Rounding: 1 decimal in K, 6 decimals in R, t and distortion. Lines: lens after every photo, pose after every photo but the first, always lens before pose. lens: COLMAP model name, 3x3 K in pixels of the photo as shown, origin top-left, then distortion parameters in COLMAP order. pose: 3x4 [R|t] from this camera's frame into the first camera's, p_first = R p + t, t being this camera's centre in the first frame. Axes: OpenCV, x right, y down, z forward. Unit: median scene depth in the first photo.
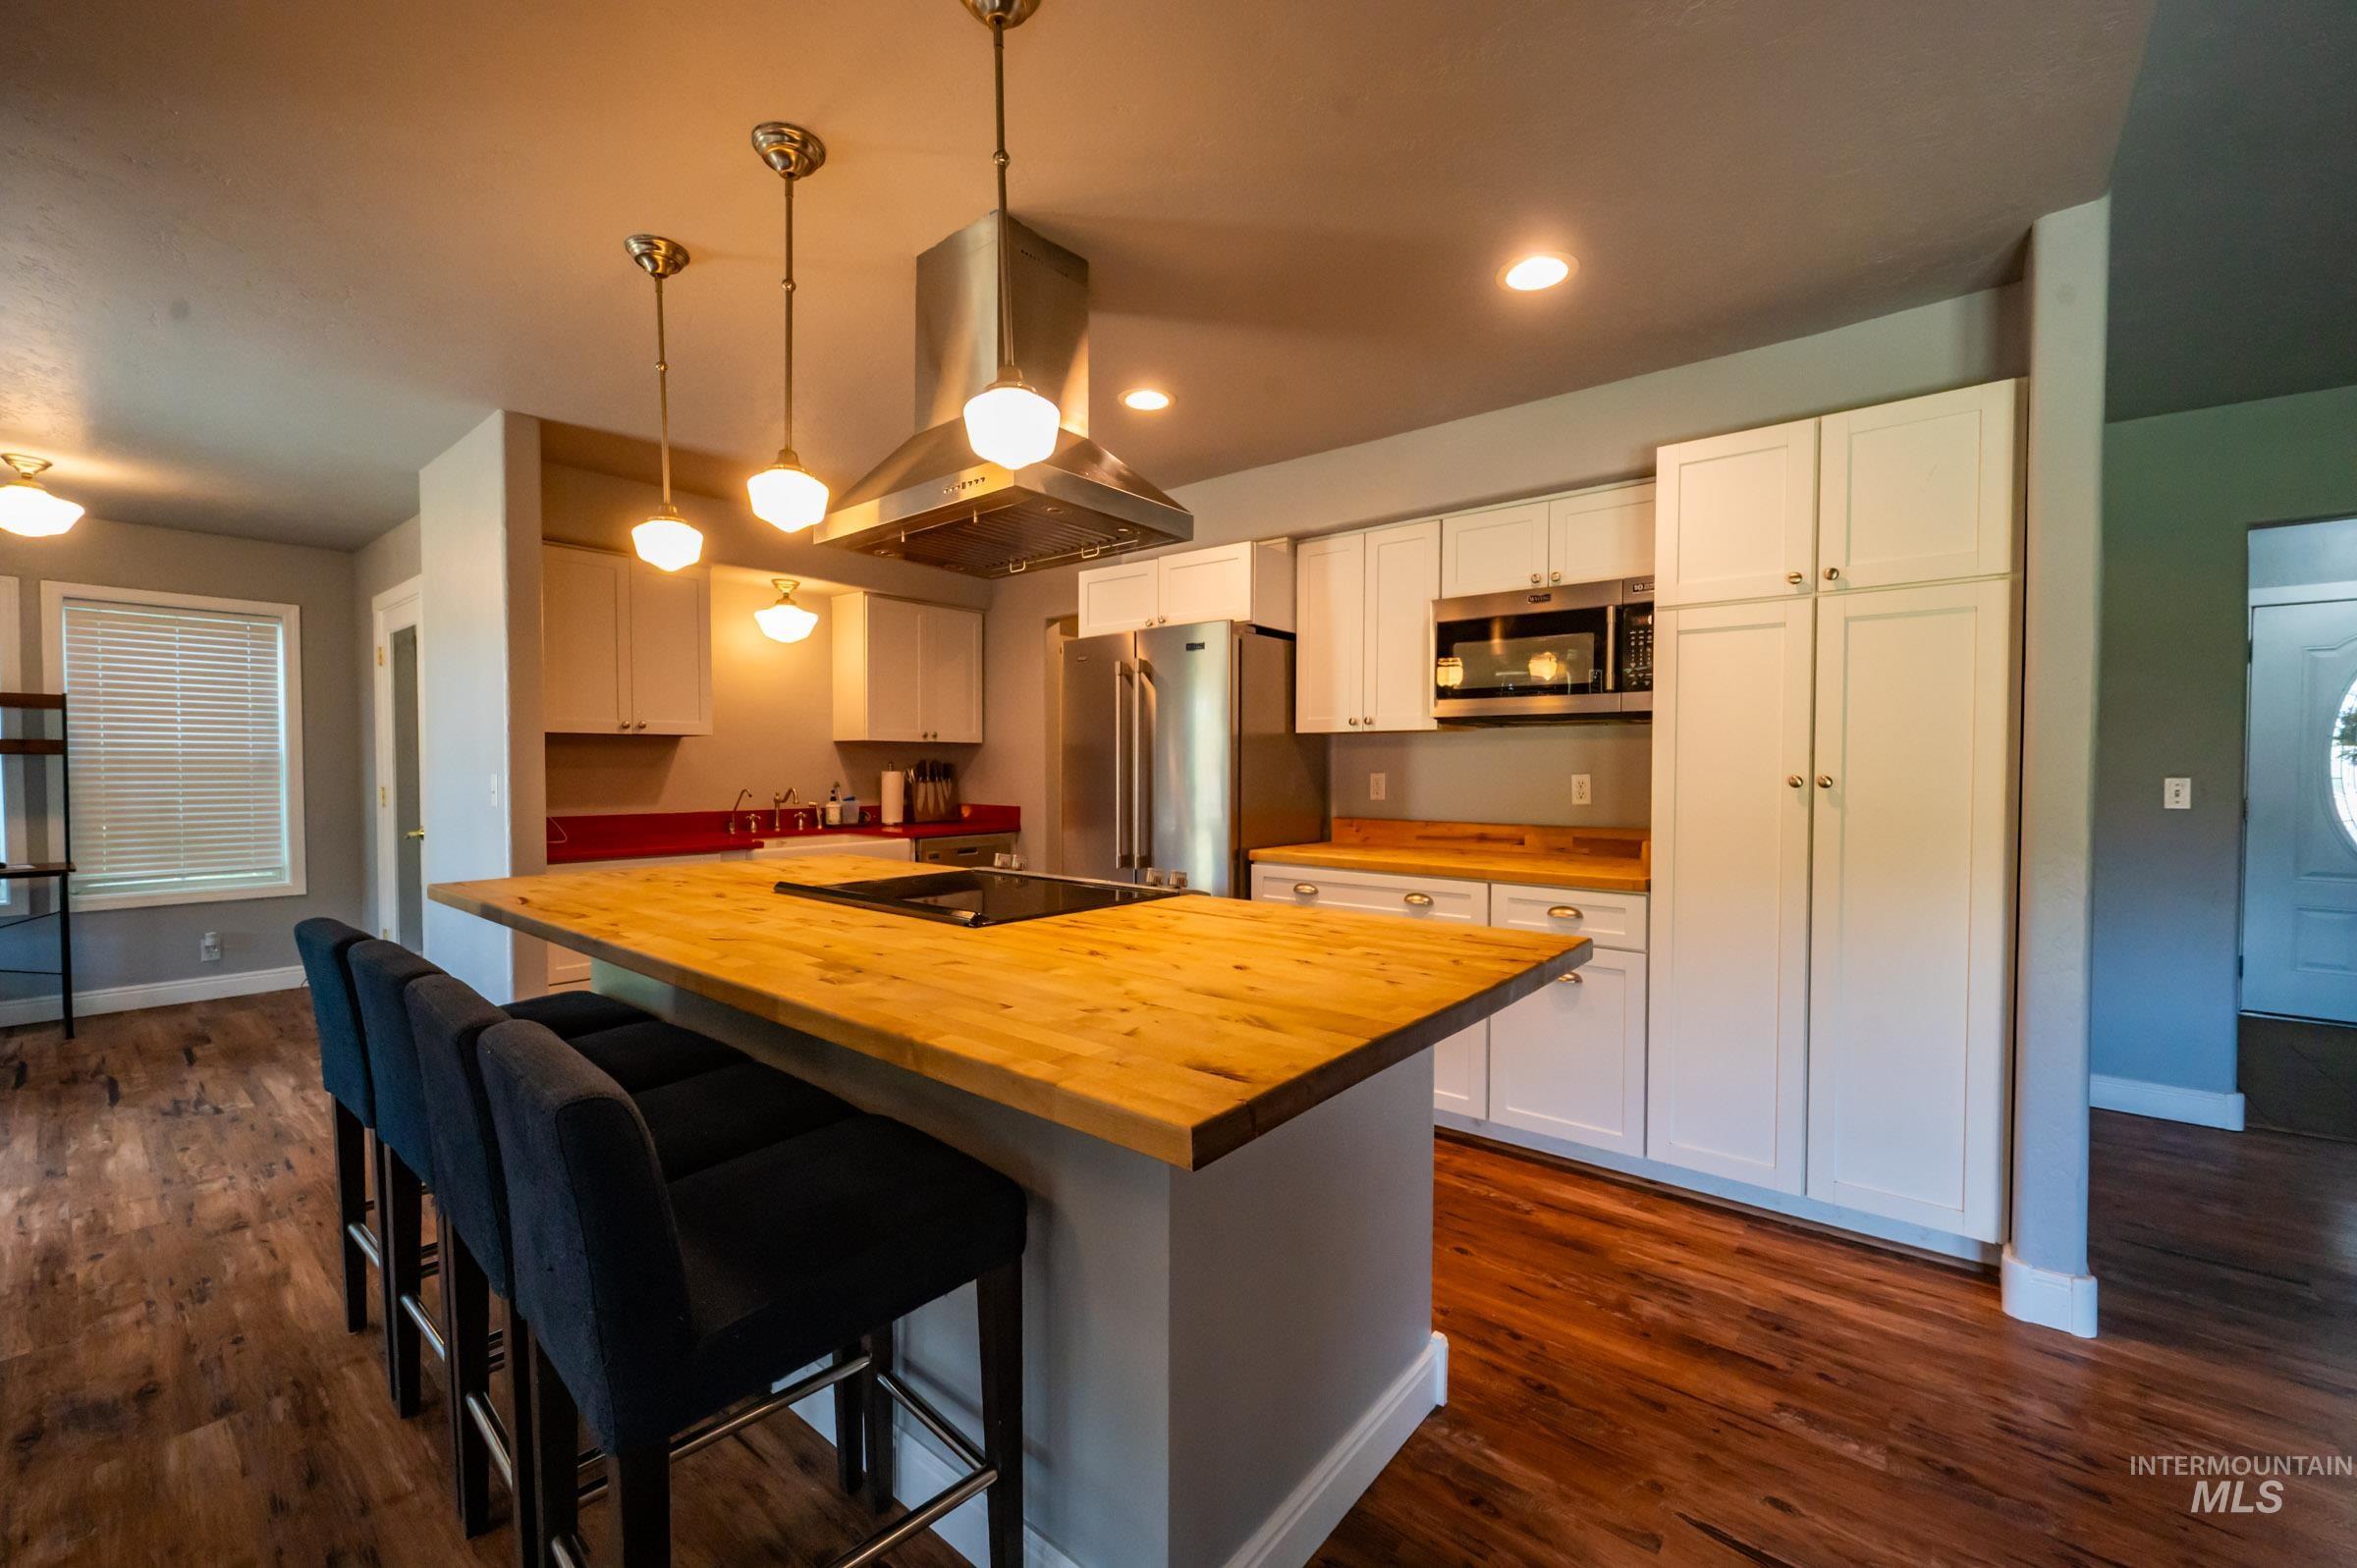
lens RADIAL K [[921.8, 0, 1170.8], [0, 921.8, 777.1], [0, 0, 1]] dist [0.001770, 0.000174]
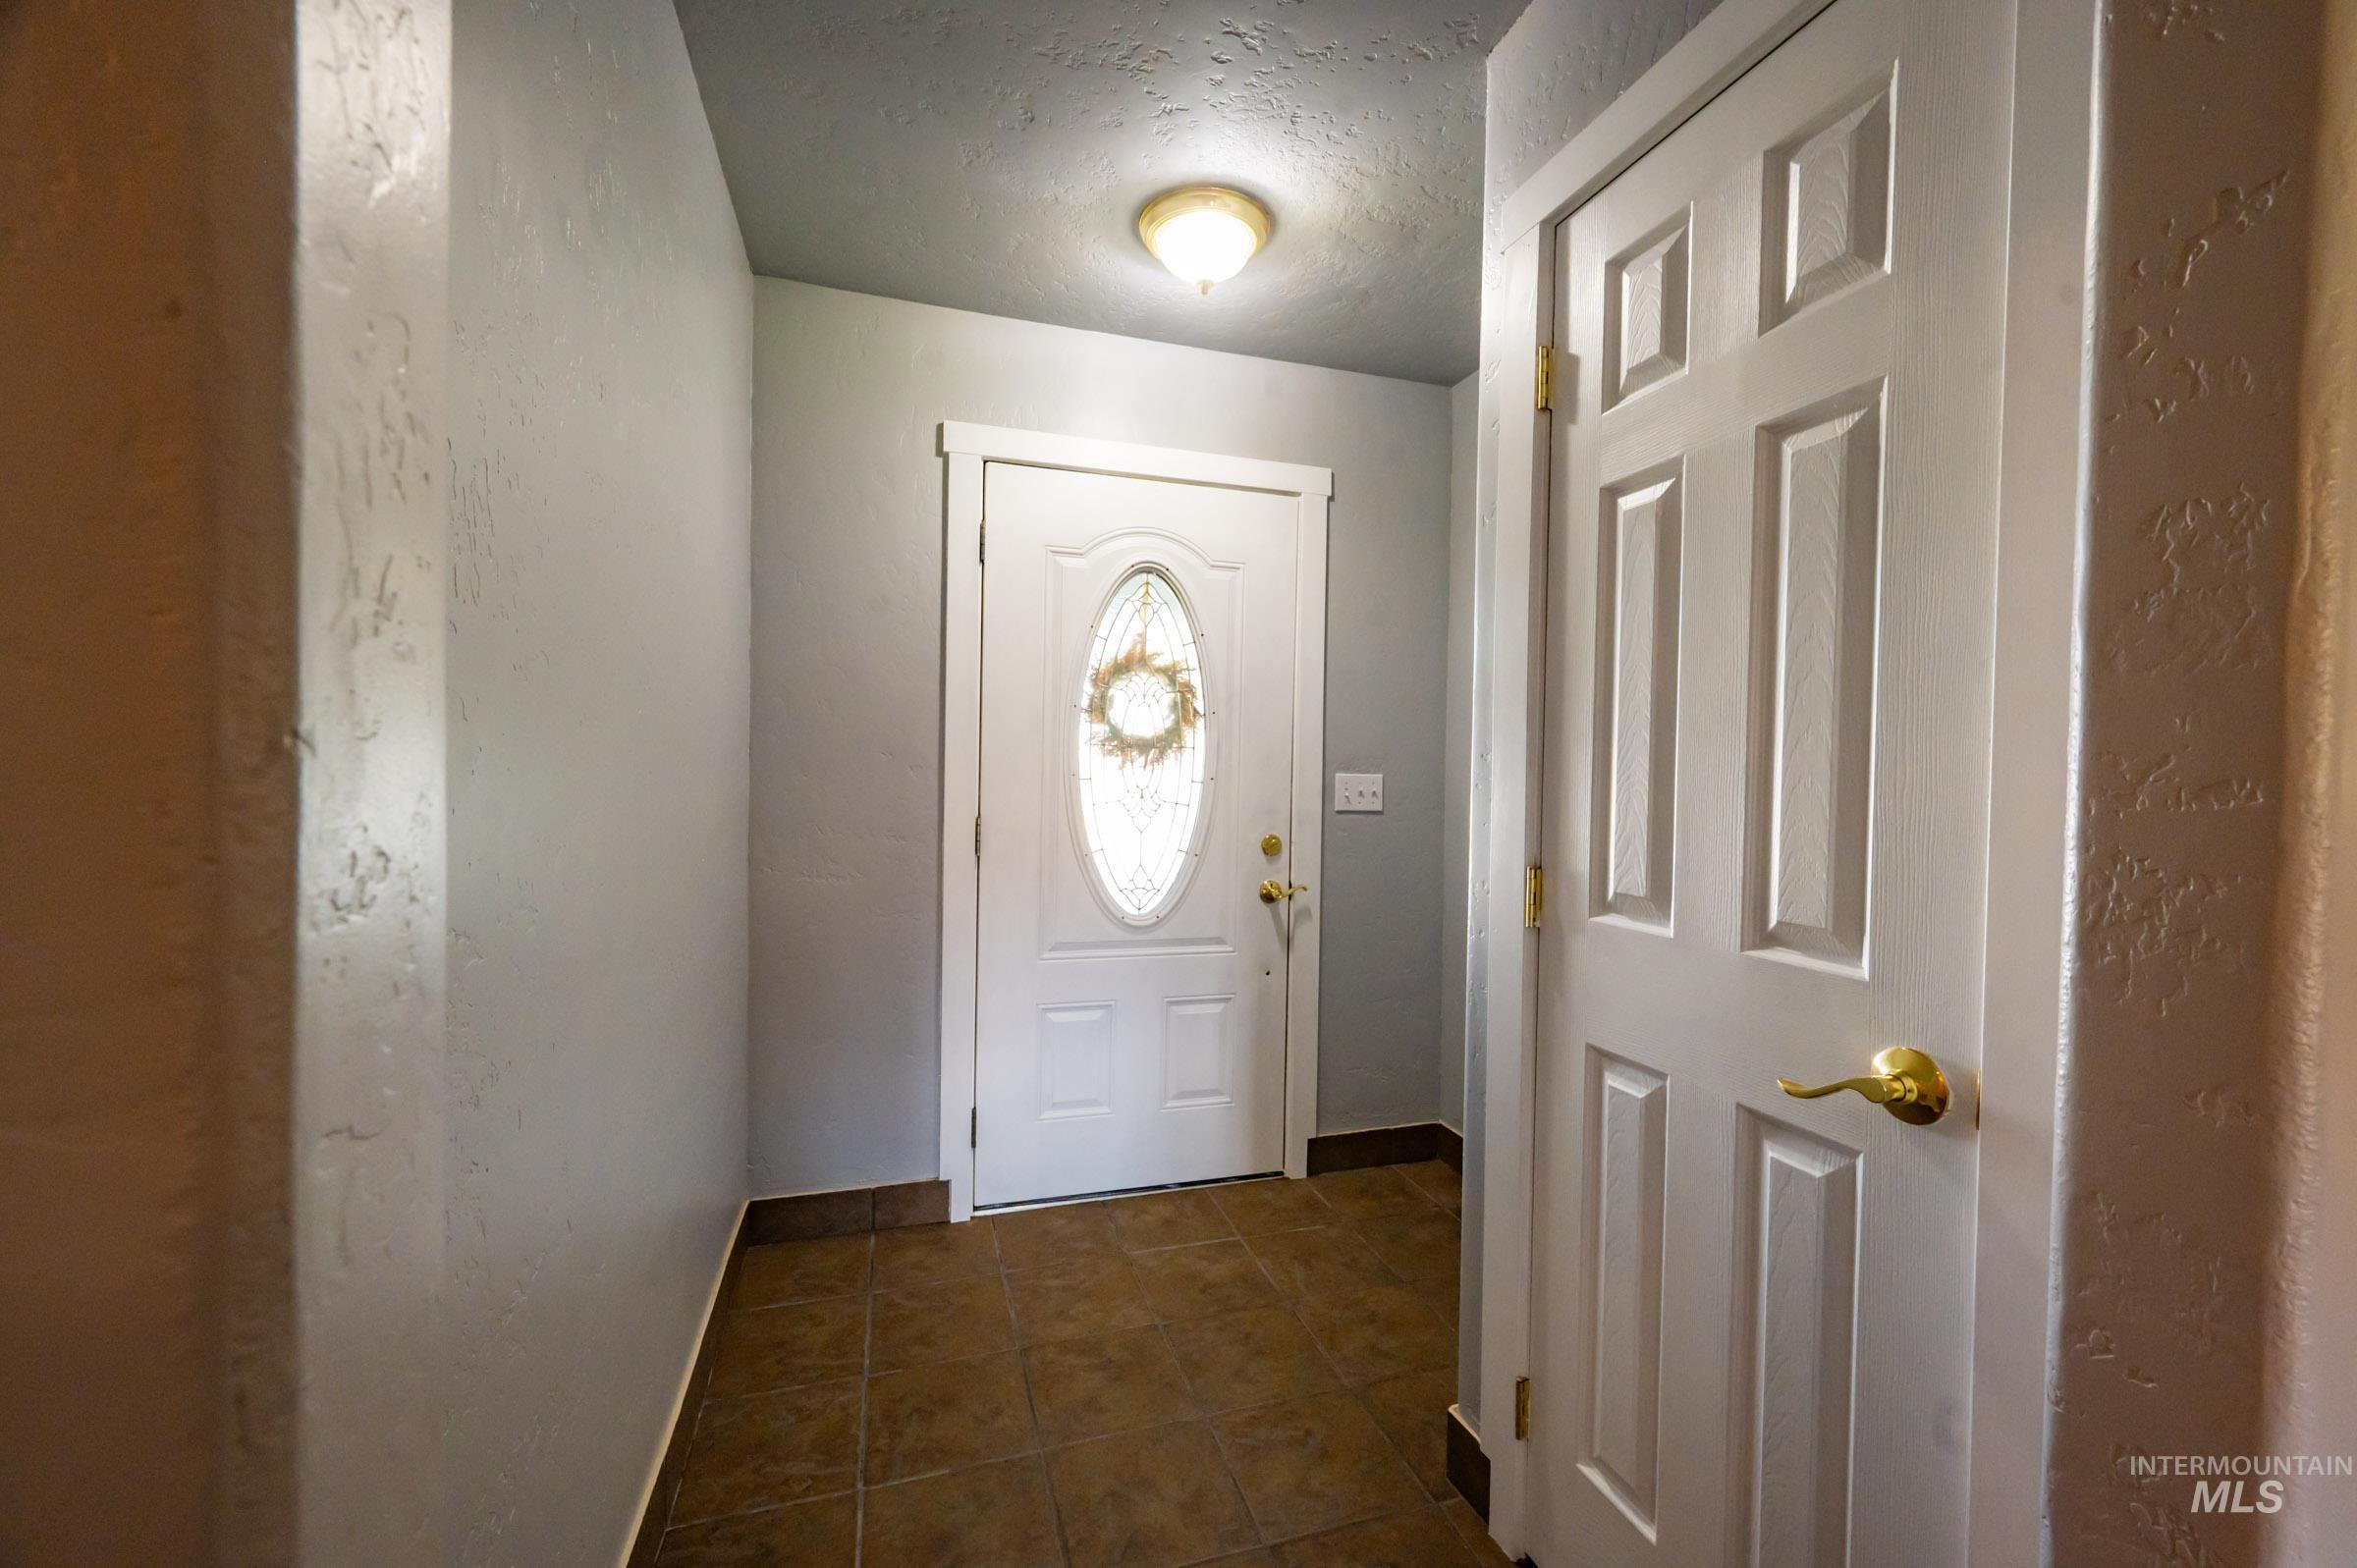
lens RADIAL K [[921.8, 0, 1176.9], [0, 921.8, 781.2], [0, 0, 1]] dist [0.001770, 0.000174]
pose [[0.539518, -0.006364, 0.841950, 1.452553], [0.001410, 0.999977, 0.006655, -0.002974], [-0.841973, -0.002403, 0.539515, 1.153497]]
